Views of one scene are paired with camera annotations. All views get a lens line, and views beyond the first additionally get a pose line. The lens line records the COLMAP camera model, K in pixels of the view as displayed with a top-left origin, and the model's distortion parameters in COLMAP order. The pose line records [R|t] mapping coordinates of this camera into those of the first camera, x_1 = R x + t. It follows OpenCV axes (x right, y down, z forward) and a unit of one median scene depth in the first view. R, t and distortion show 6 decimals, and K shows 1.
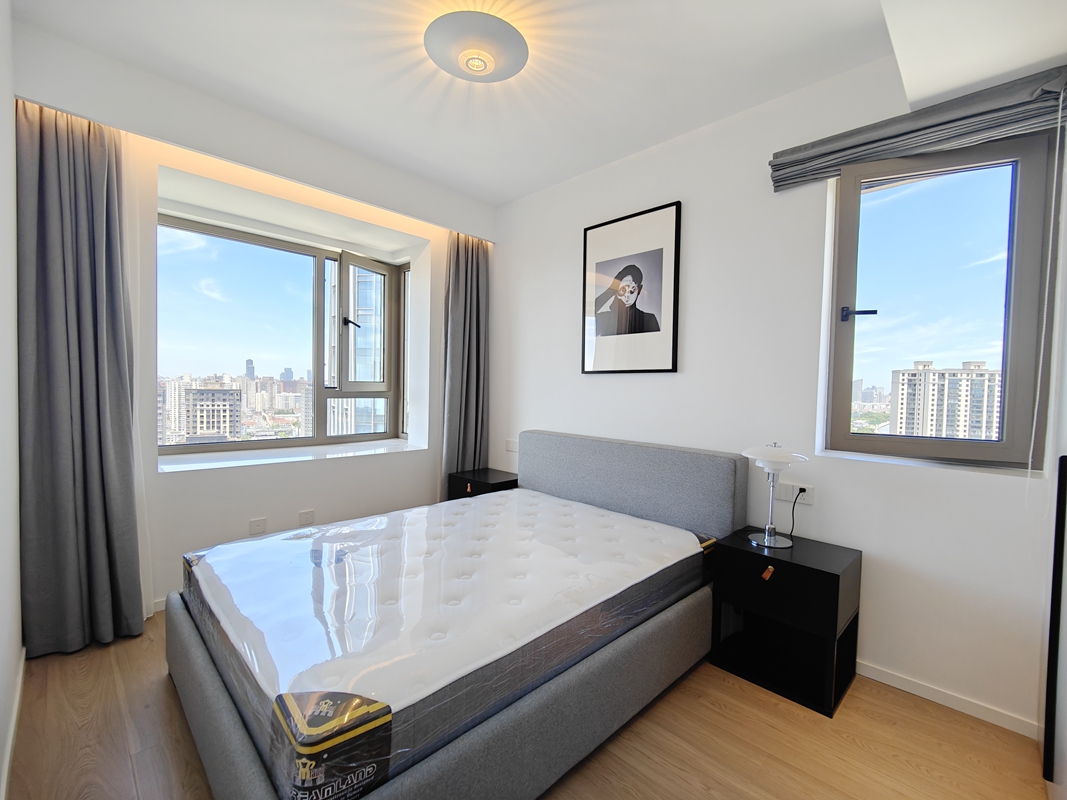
lens RADIAL K [[470.9, 0, 538.3], [0, 470.9, 399.2], [0, 0, 1]] dist [0.000191, -0.001143]
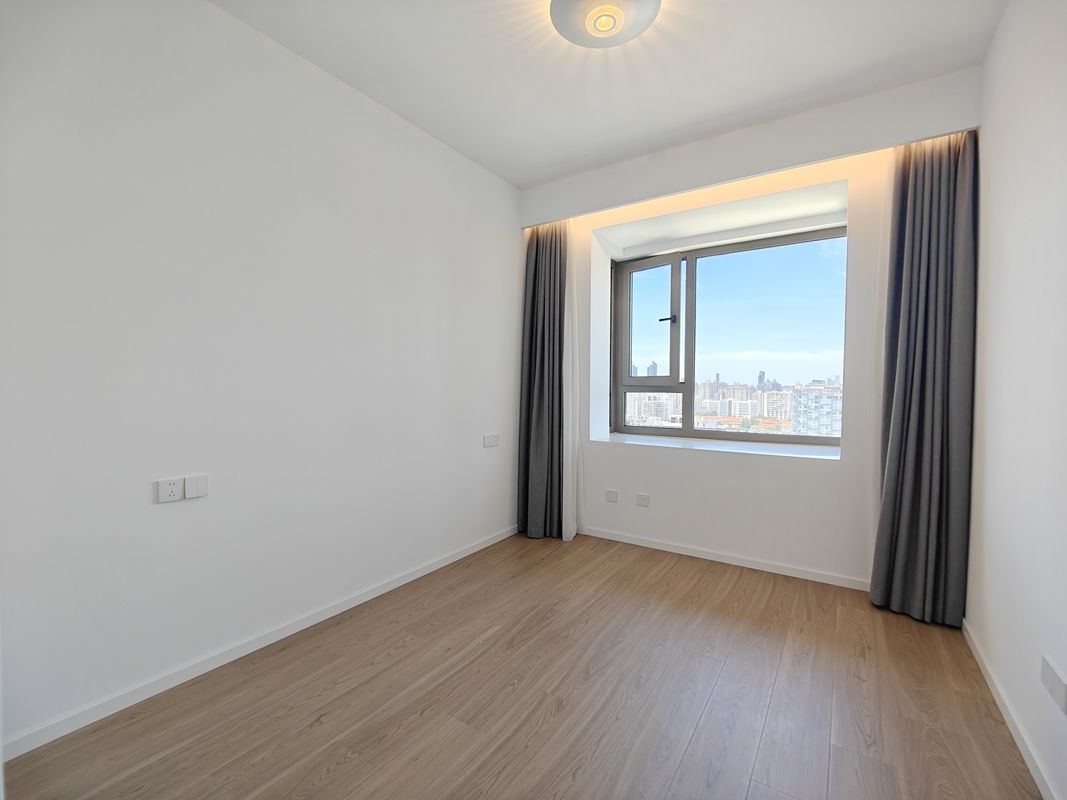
lens RADIAL K [[470.9, 0, 536.0], [0, 470.9, 403.4], [0, 0, 1]] dist [0.000191, -0.001143]
pose [[0.200799, 0.032609, -0.979090, 0.542545], [-0.030033, 0.999181, 0.027119, 0.004435], [0.979172, 0.023960, 0.201614, 0.483455]]
